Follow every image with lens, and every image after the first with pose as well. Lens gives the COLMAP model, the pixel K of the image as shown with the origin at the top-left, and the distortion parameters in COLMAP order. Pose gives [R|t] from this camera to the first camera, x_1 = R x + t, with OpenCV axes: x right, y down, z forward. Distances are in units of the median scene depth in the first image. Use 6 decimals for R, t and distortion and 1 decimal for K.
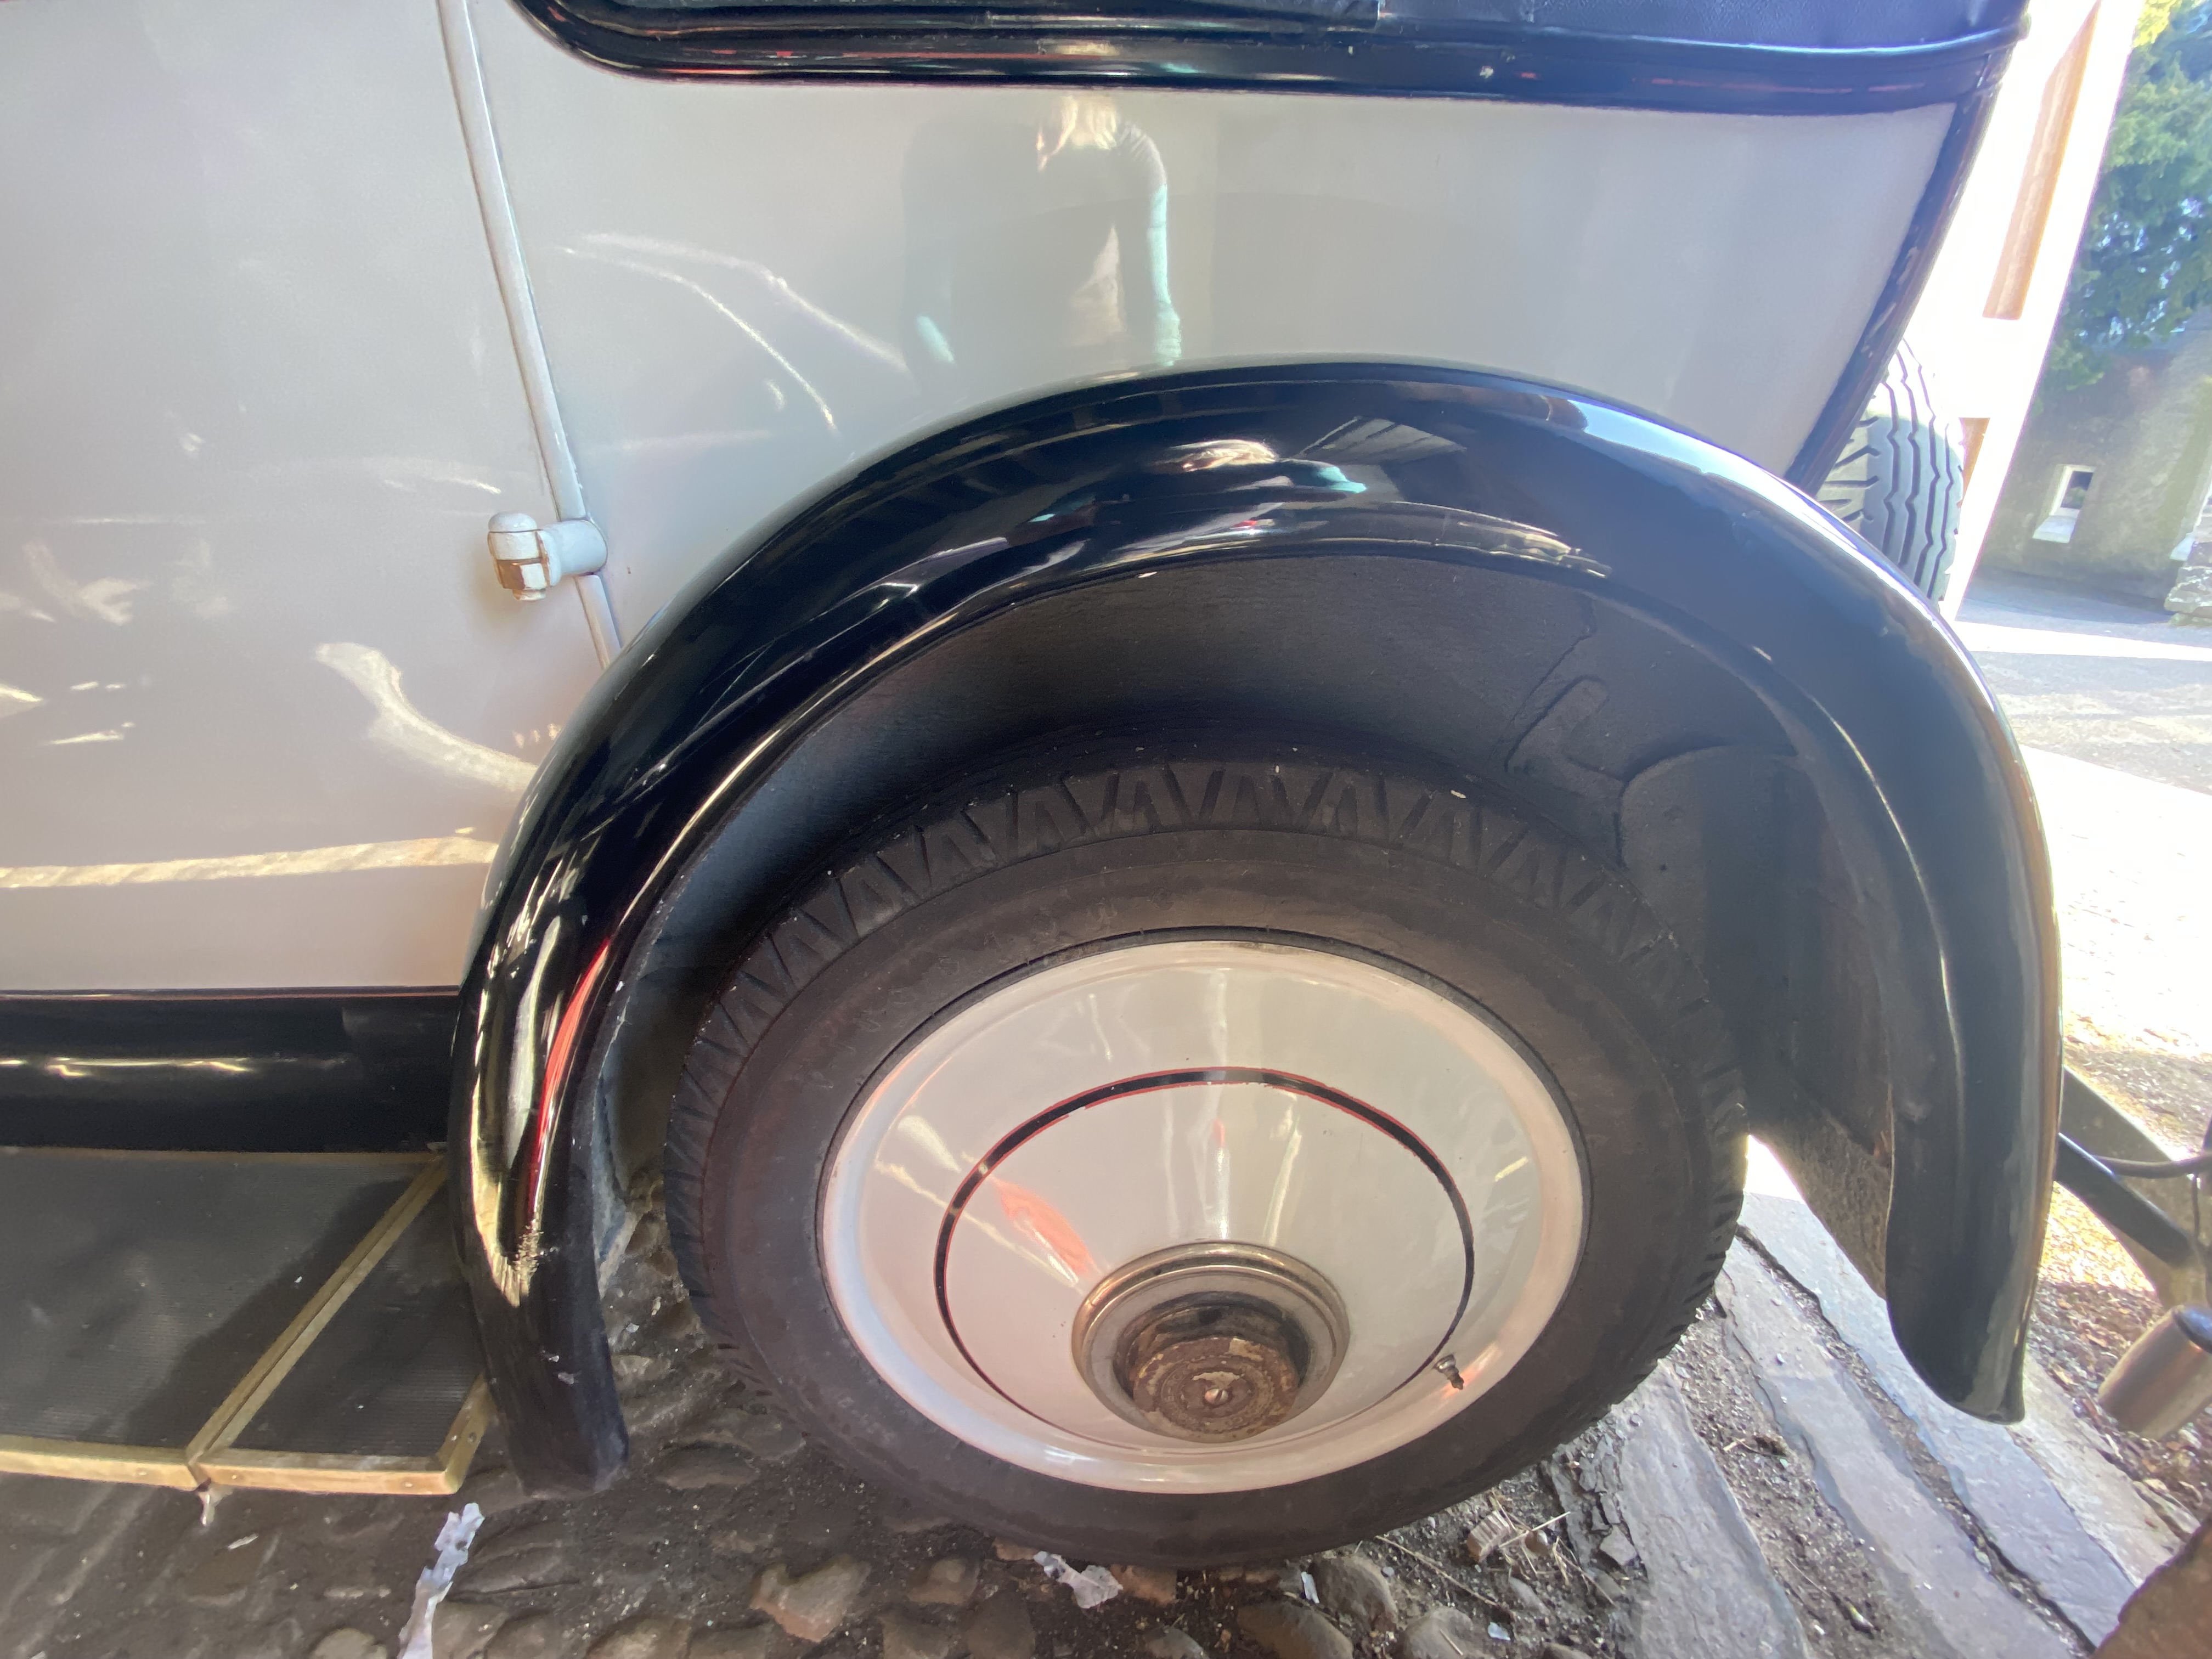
lens RADIAL K [[892.7, 0, 1106.0], [0, 892.7, 829.5], [0, 0, 1]] dist [0.000425, -0.011882]
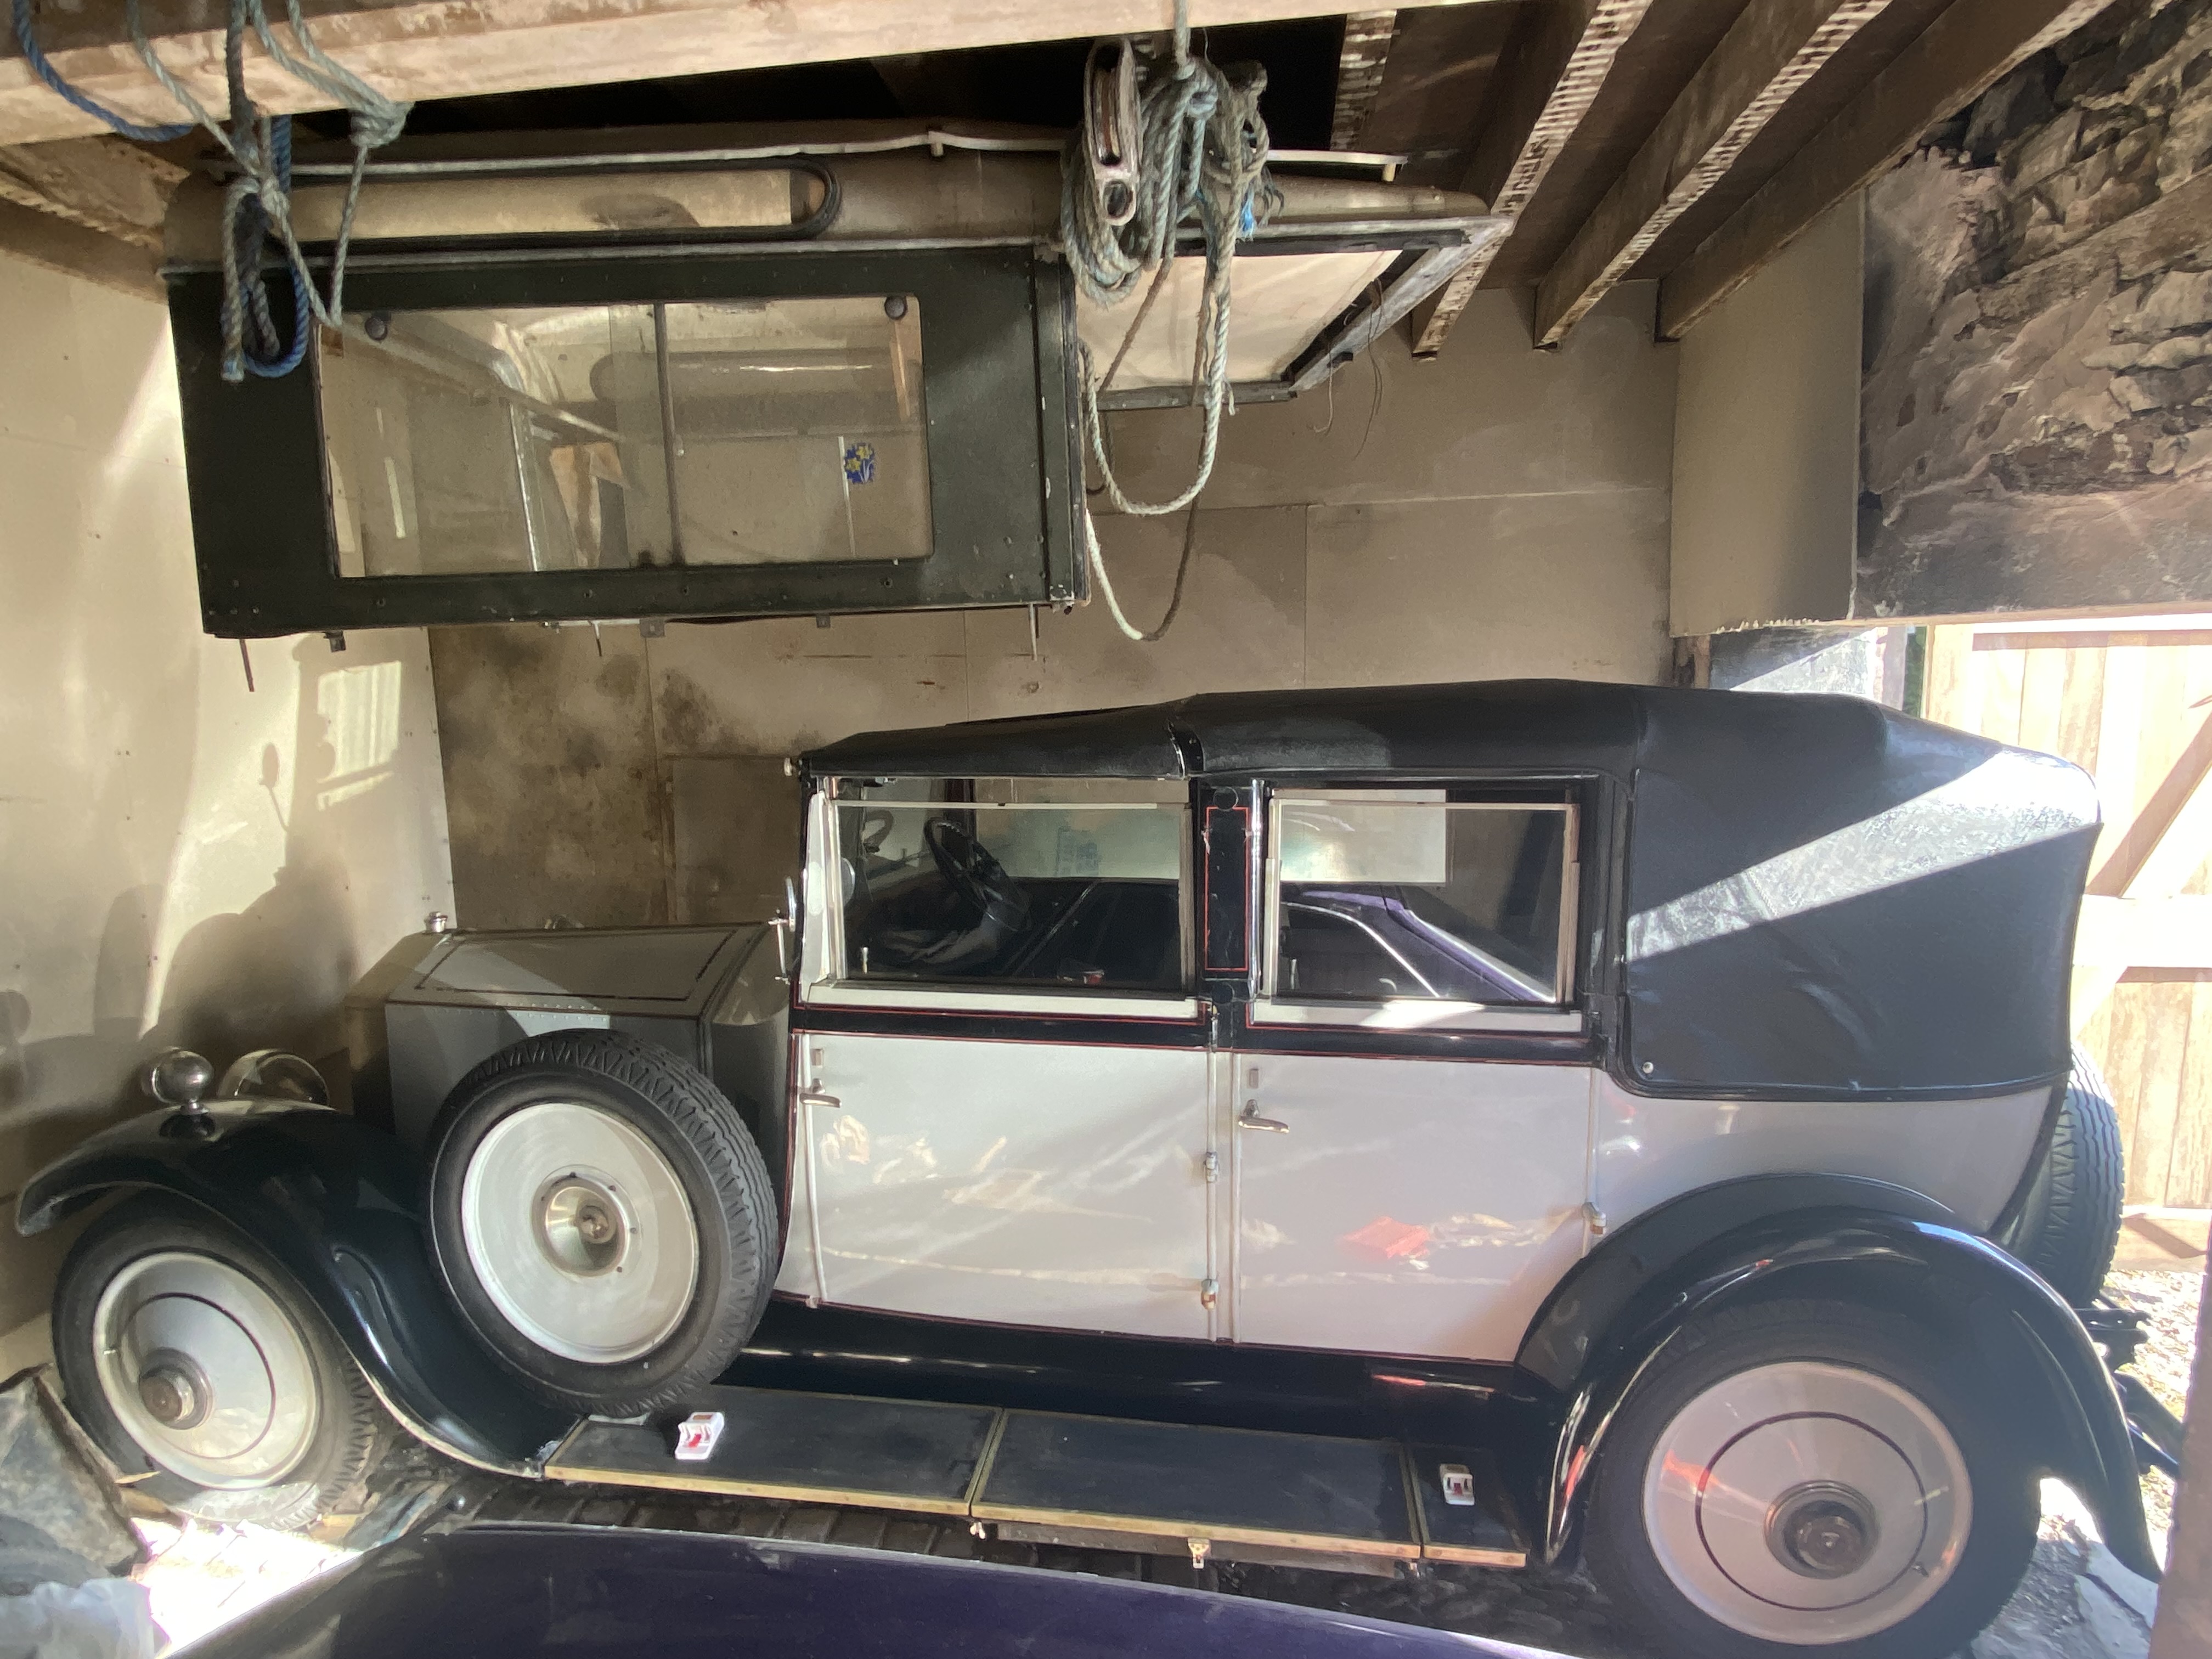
lens RADIAL K [[1194.7, 0, 1094.6], [0, 1194.7, 834.0], [0, 0, 1]] dist [0.024075, -0.029185]
pose [[0.988431, 0.016542, -0.150766, -1.321759], [-0.058355, 0.958993, -0.277356, -0.243802], [0.139996, 0.282945, 0.948864, -2.831567]]
